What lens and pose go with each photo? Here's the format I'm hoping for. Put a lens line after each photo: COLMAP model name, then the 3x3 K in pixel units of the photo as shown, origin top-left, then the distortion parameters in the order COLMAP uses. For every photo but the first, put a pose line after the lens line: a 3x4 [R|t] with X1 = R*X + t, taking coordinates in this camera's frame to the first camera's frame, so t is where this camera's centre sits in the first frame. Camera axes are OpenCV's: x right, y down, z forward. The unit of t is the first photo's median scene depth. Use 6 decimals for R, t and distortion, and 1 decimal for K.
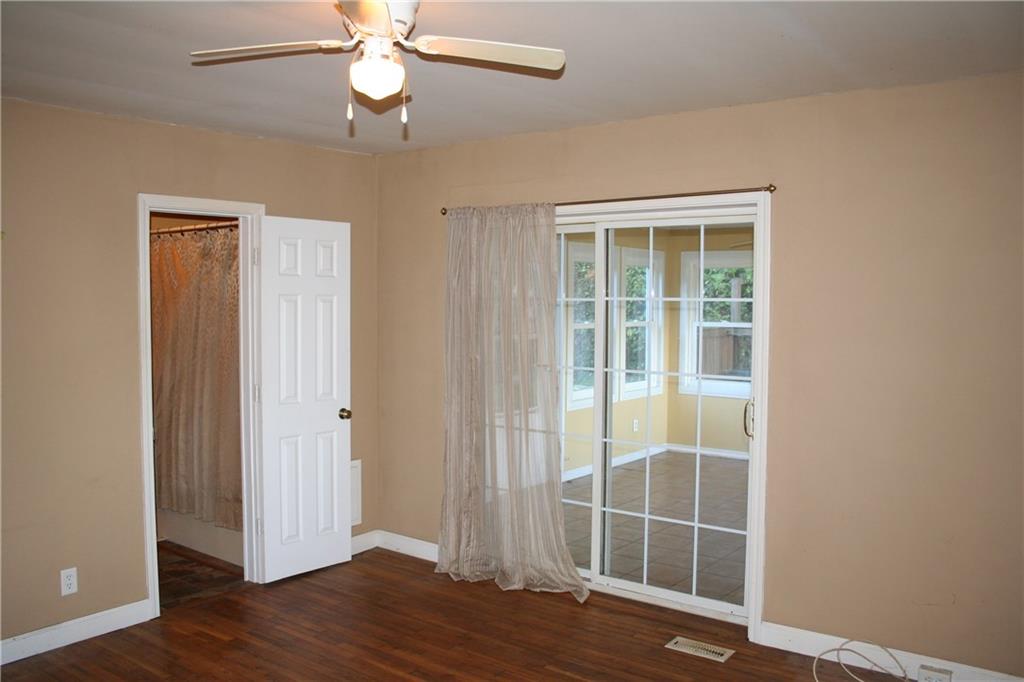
lens RADIAL K [[857.6, 0, 501.3], [0, 857.6, 342.0], [0, 0, 1]] dist [-0.153664, 0.127917]
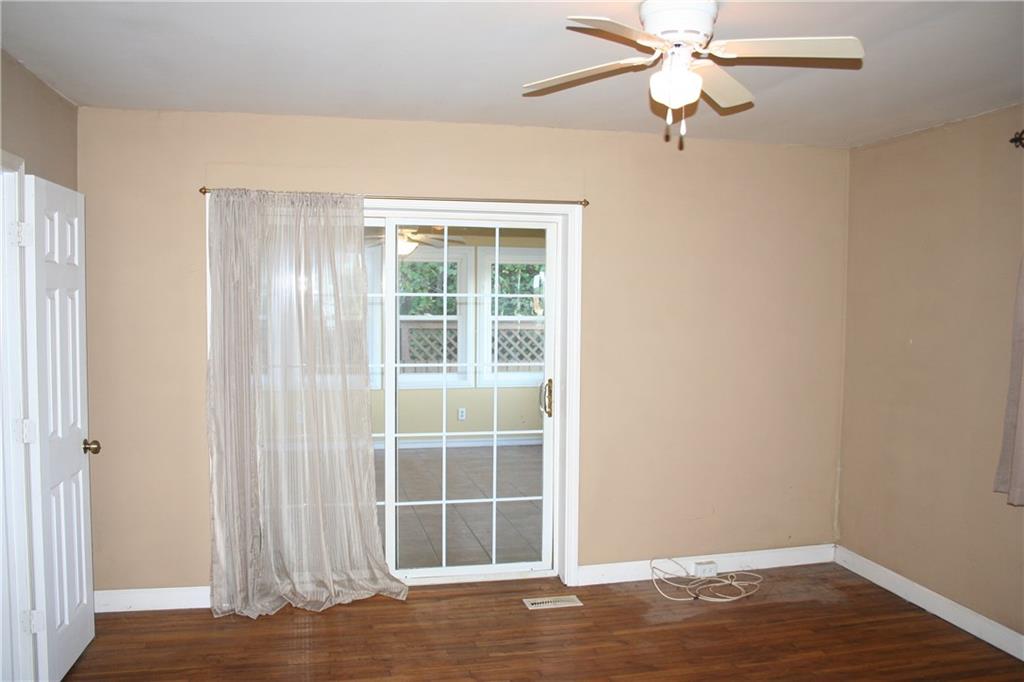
lens RADIAL K [[857.6, 0, 501.3], [0, 857.6, 342.0], [0, 0, 1]] dist [-0.153664, 0.127917]
pose [[0.629067, -0.043242, 0.776147, -0.613264], [0.032582, 0.999041, 0.029252, -0.021417], [-0.776668, 0.006887, 0.629873, 0.290330]]
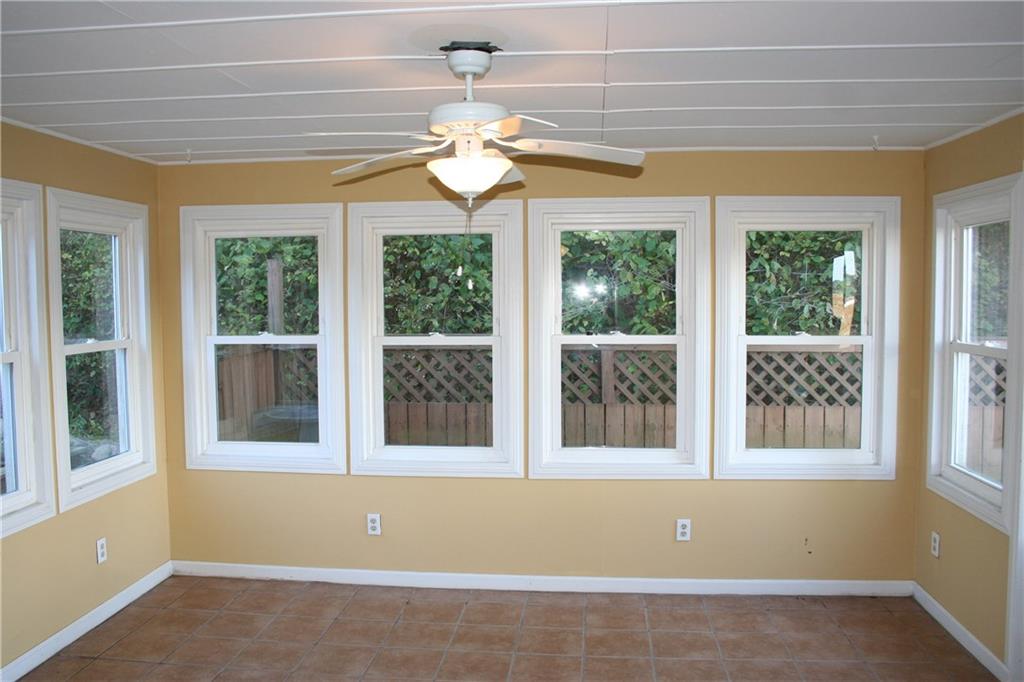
lens RADIAL K [[857.6, 0, 501.3], [0, 857.6, 342.0], [0, 0, 1]] dist [-0.153664, 0.127917]
pose [[0.849733, -0.042894, 0.525466, 0.210315], [0.036978, 0.999079, 0.021758, -0.051188], [-0.525915, 0.000942, 0.850537, 0.911419]]
